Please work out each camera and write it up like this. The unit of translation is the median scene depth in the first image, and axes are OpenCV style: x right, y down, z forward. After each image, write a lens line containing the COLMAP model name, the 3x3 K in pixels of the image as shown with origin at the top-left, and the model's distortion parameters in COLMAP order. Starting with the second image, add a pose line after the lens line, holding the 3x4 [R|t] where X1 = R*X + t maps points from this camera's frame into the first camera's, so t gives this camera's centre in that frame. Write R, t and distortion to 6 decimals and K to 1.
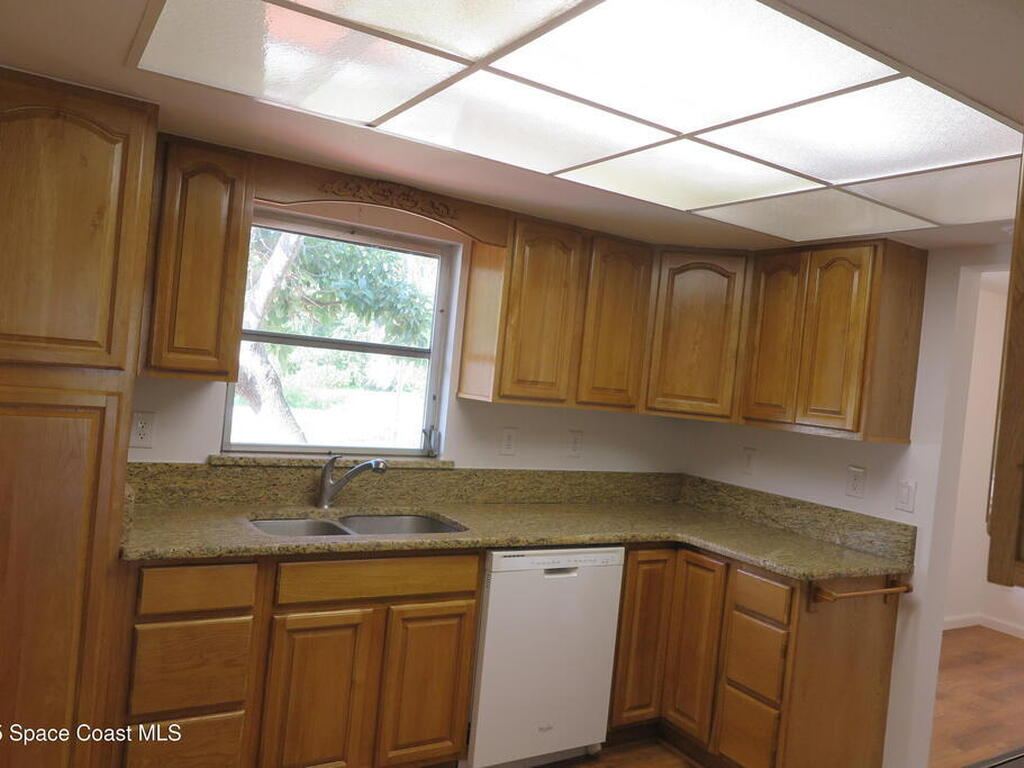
lens RADIAL K [[798.0, 0, 512.0], [0, 798.0, 384.0], [0, 0, 1]] dist [0.003146, 0.004500]
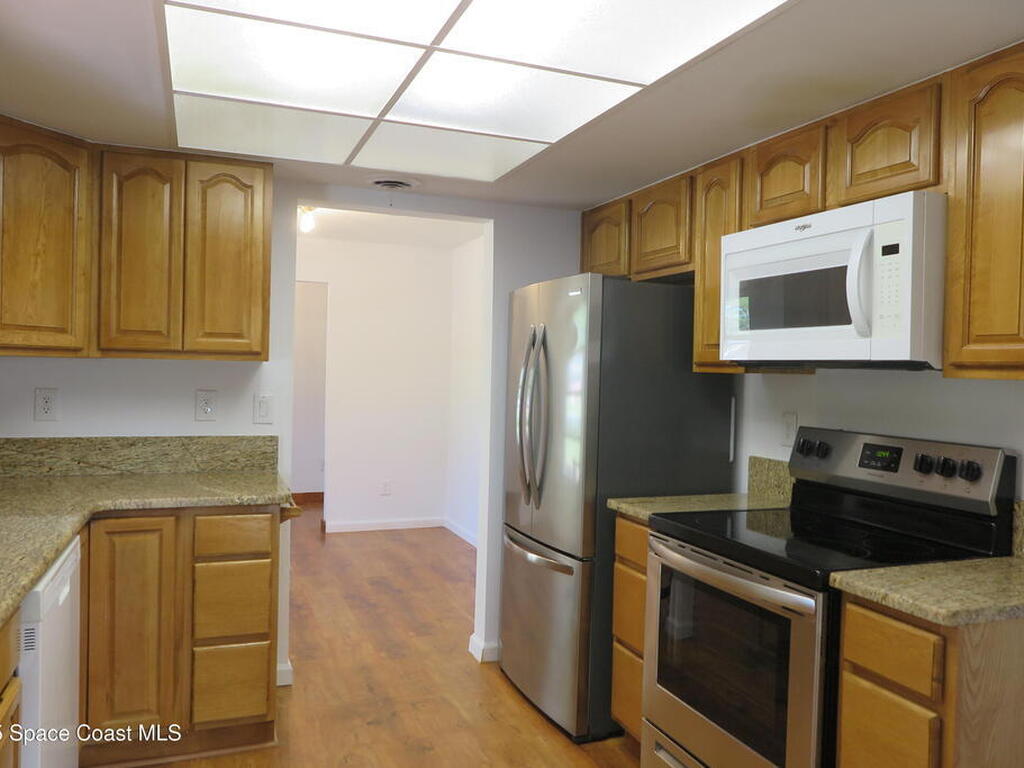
lens RADIAL K [[798.0, 0, 512.0], [0, 798.0, 384.0], [0, 0, 1]] dist [0.003146, 0.004500]
pose [[0.186568, -0.112708, 0.975956, -0.446562], [0.010432, 0.993569, 0.112748, -0.011023], [-0.982387, -0.010854, 0.186544, 0.434883]]
